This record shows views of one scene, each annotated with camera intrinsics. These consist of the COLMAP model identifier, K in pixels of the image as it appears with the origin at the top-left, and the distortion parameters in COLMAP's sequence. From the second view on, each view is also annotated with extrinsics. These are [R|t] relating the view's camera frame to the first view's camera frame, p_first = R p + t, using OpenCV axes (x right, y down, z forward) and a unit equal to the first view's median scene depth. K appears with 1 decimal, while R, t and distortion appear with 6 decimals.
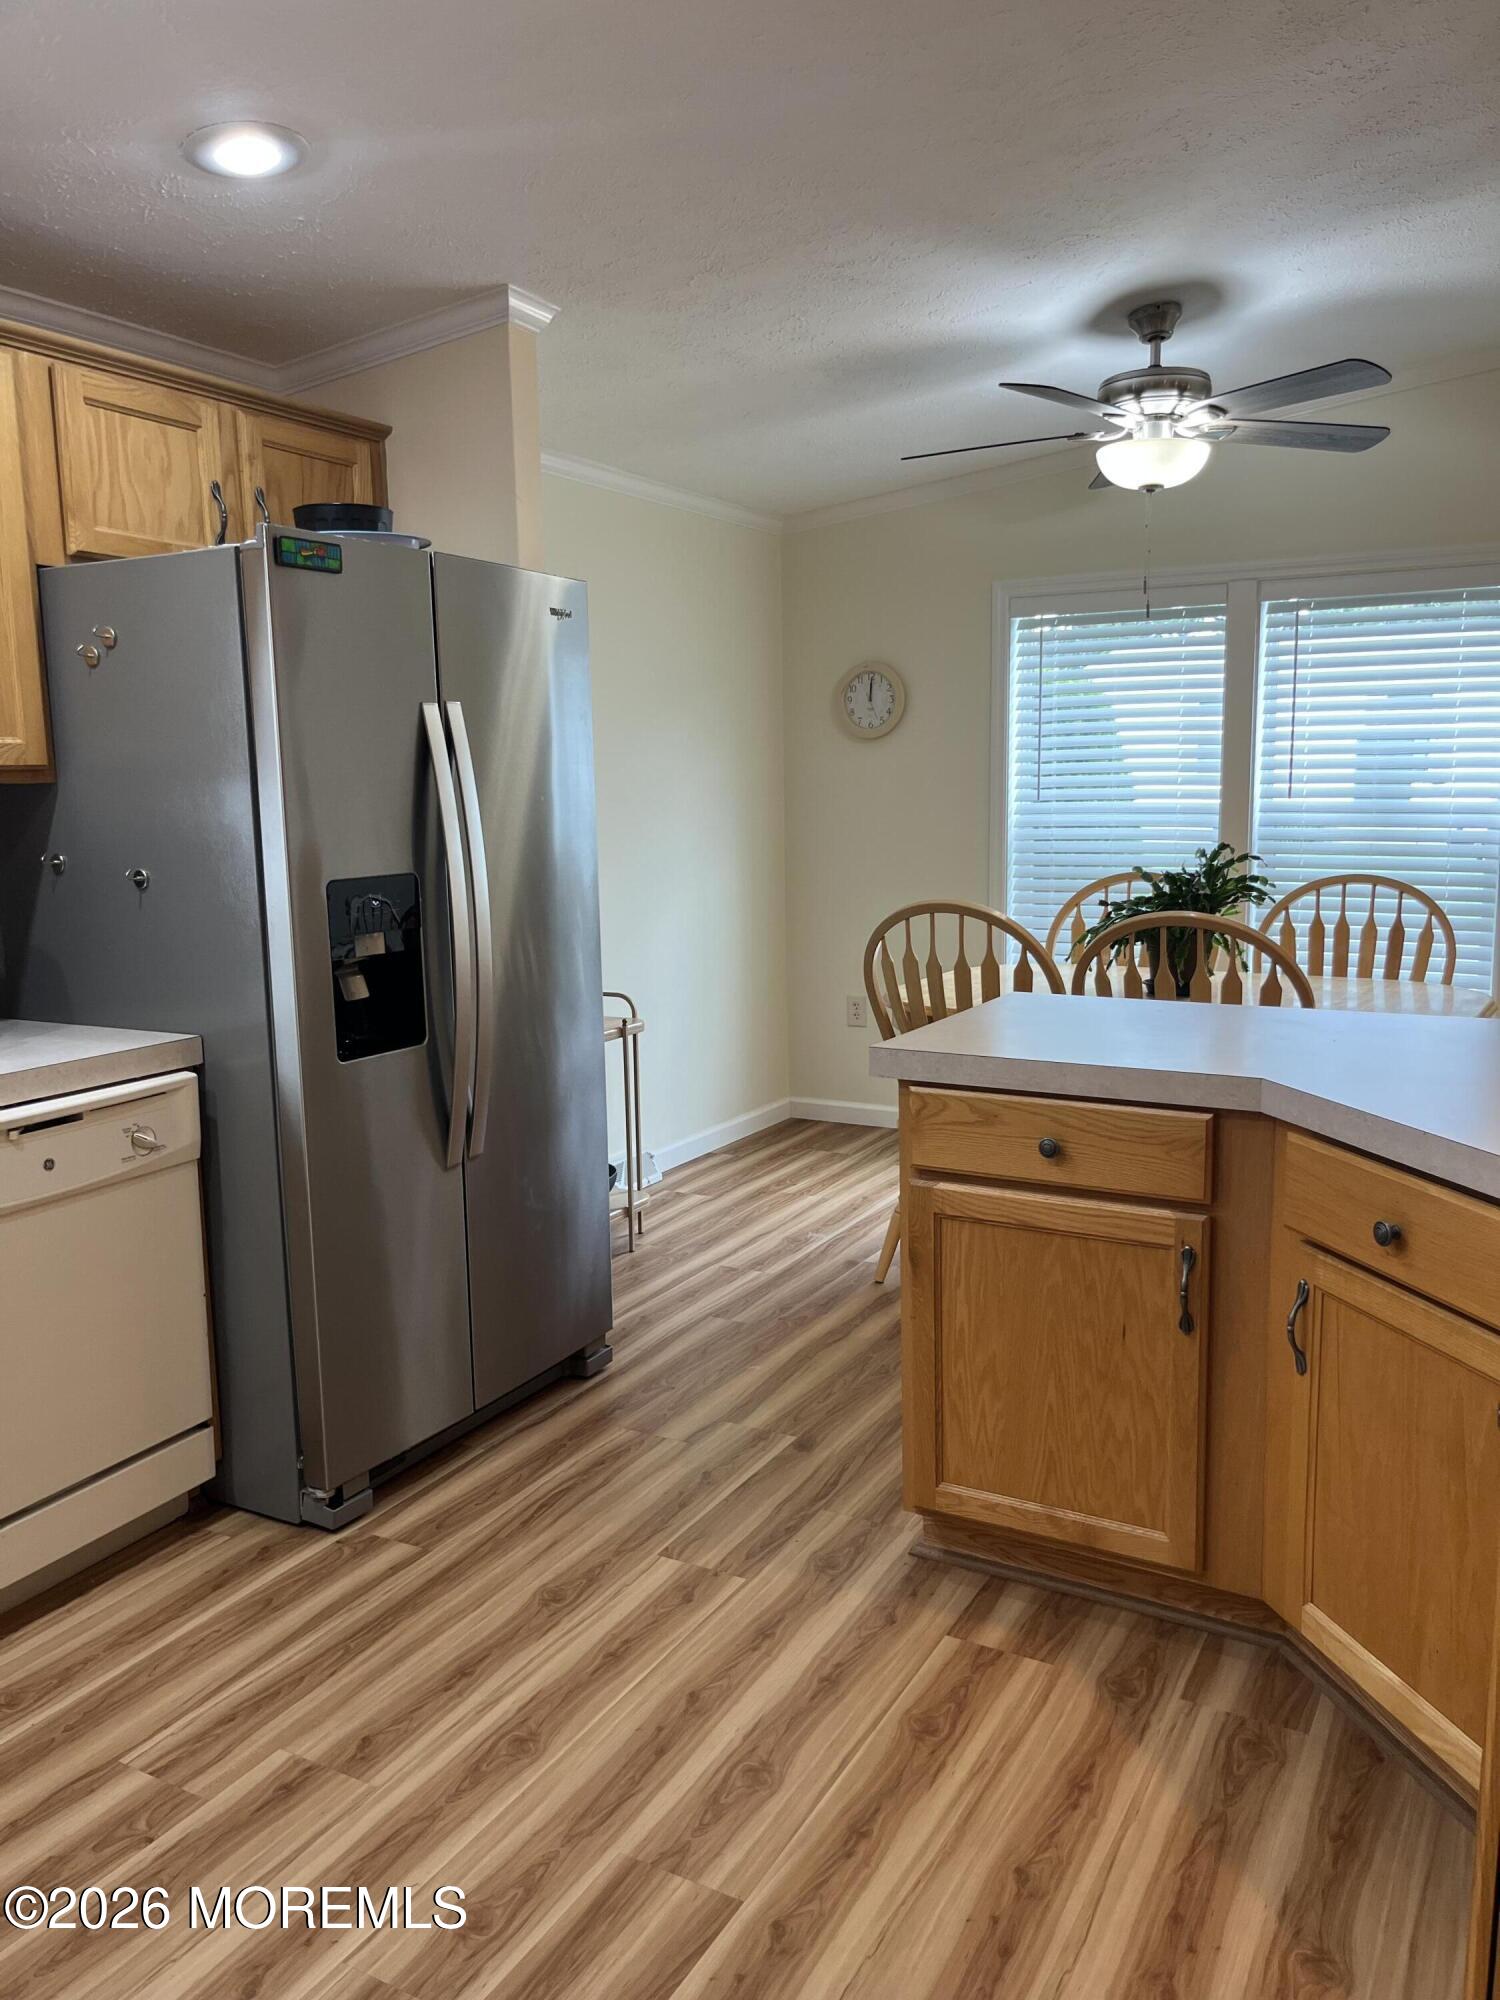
lens RADIAL K [[1510.7, 0, 759.5], [0, 1510.7, 1013.9], [0, 0, 1]] dist [0.054187, -0.069905]
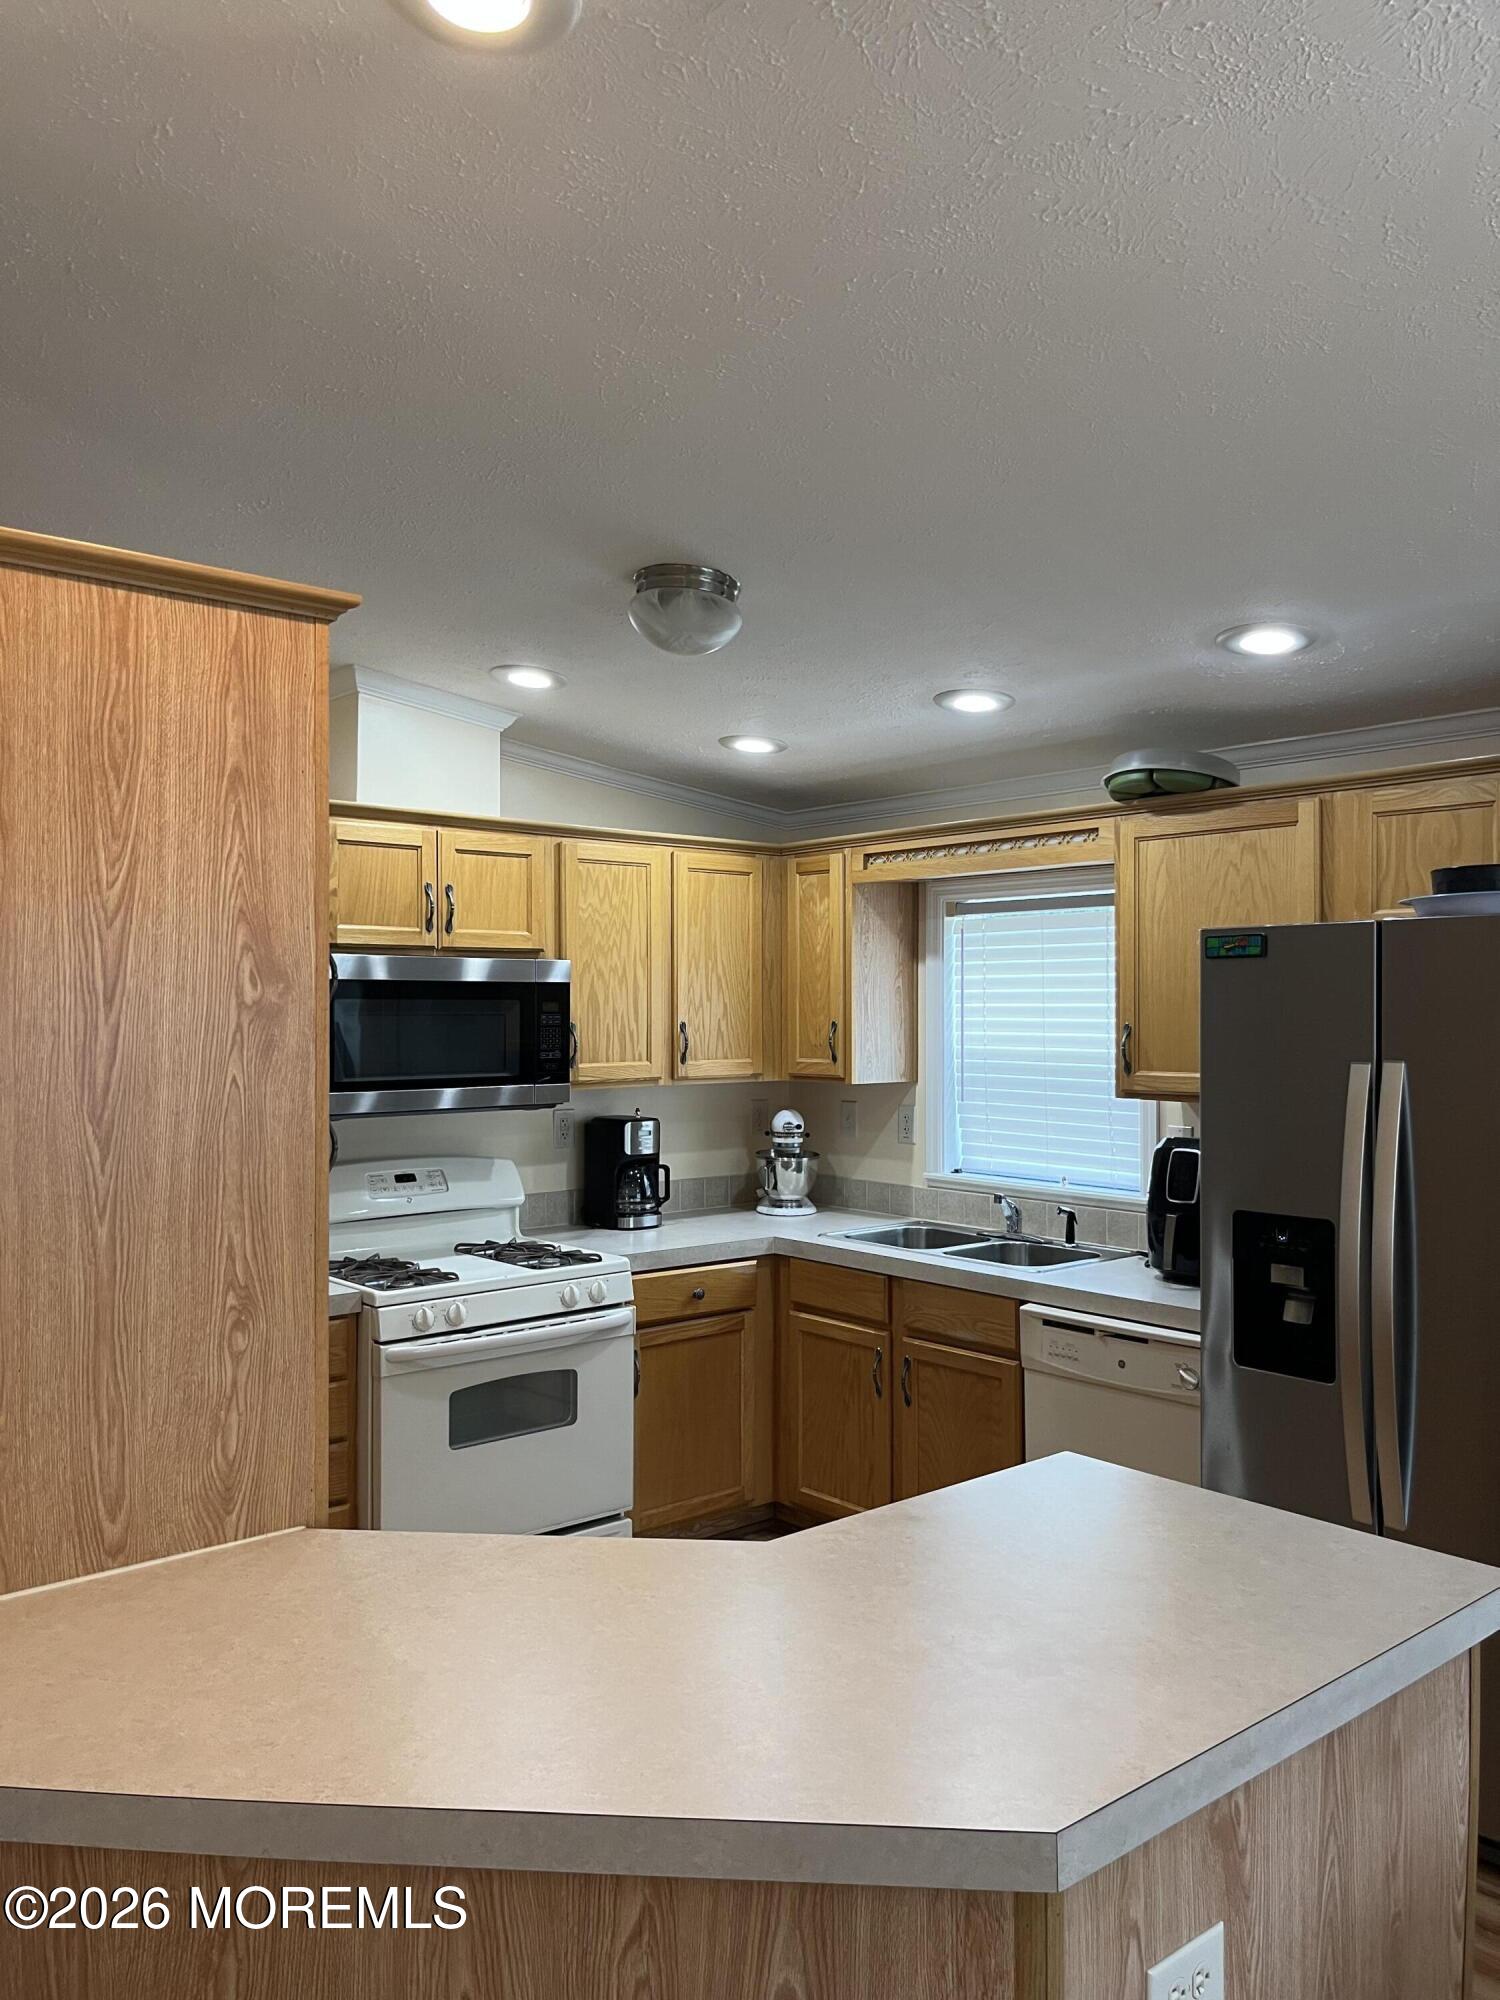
lens RADIAL K [[1510.7, 0, 739.5], [0, 1510.7, 991.5], [0, 0, 1]] dist [0.054187, -0.069905]
pose [[-0.356825, 0.004350, -0.934161, 0.929528], [-0.137090, 0.988919, 0.056970, -0.260463], [0.924058, 0.148392, -0.352274, 0.991224]]
